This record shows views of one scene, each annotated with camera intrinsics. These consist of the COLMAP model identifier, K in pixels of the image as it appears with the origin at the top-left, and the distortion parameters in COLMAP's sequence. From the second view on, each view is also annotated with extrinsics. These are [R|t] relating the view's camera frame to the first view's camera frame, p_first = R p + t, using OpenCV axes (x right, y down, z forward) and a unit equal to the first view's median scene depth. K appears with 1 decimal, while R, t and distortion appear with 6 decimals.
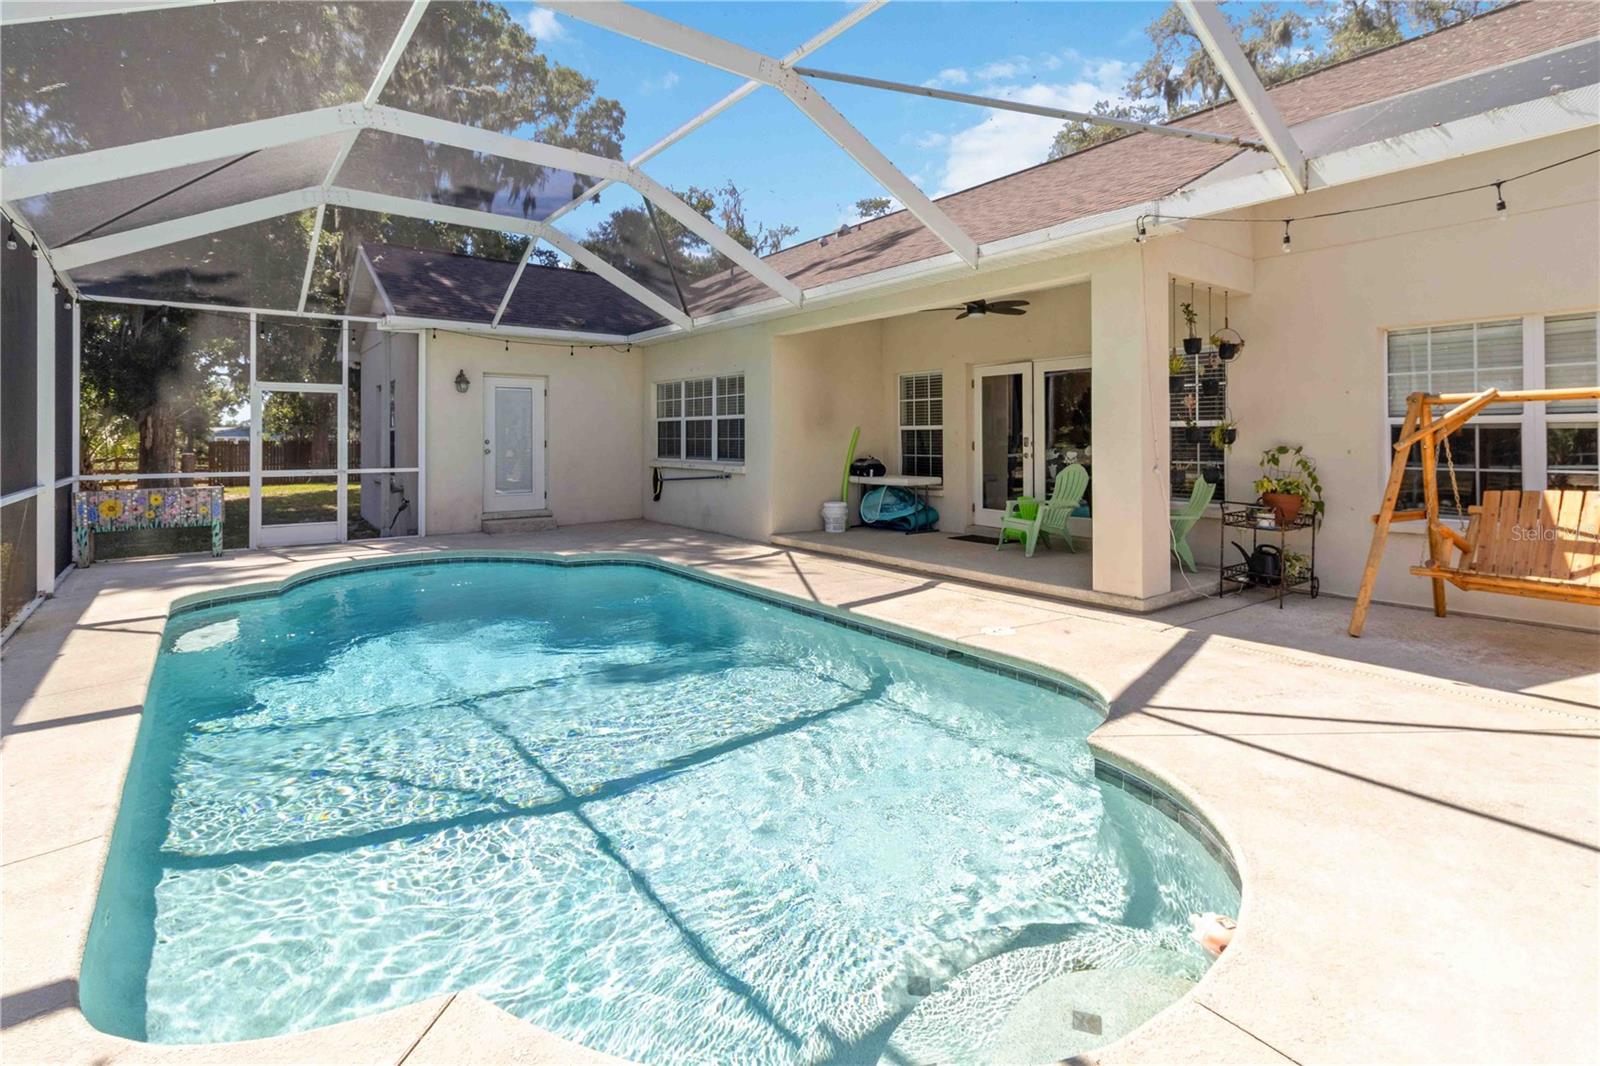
lens RADIAL K [[782.0, 0, 803.8], [0, 782.0, 431.4], [0, 0, 1]] dist [0.003261, 0.000846]
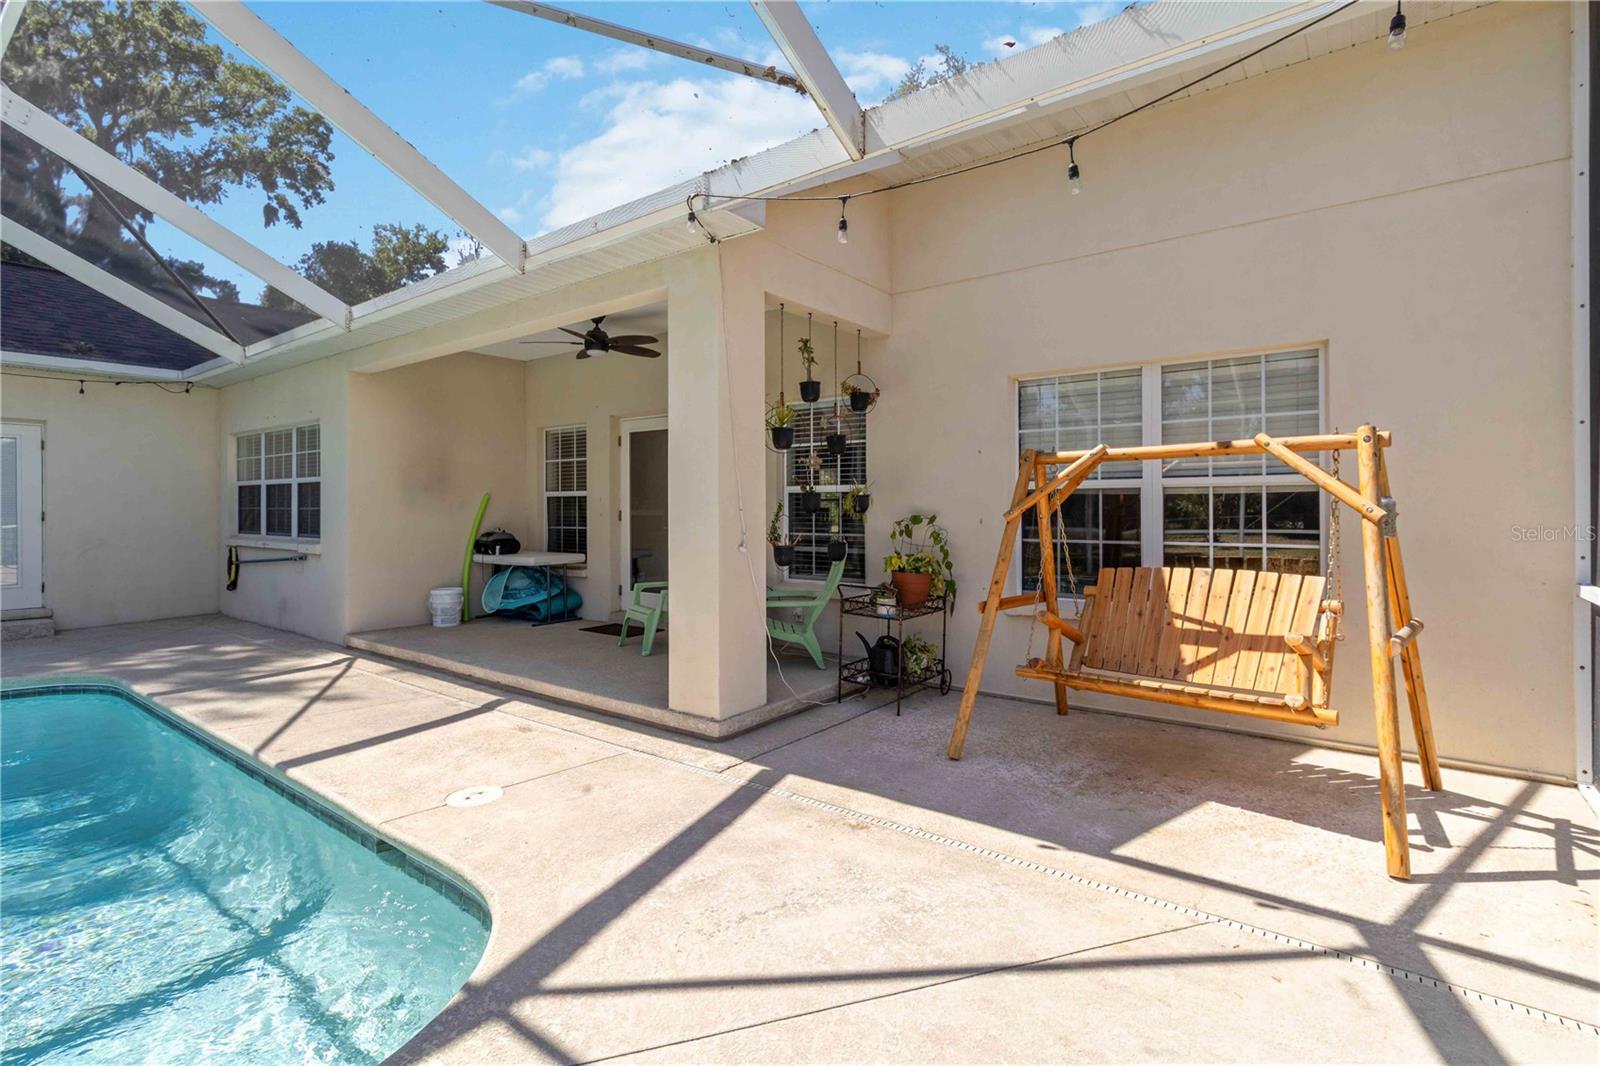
lens RADIAL K [[756.5, 0, 818.6], [0, 756.5, 505.9], [0, 0, 1]] dist [0.000947, 0.000249]
pose [[0.961389, -0.003191, 0.275174, 0.275914], [0.000742, 0.999959, 0.009003, 0.001335], [-0.275192, -0.008452, 0.961352, 0.235671]]
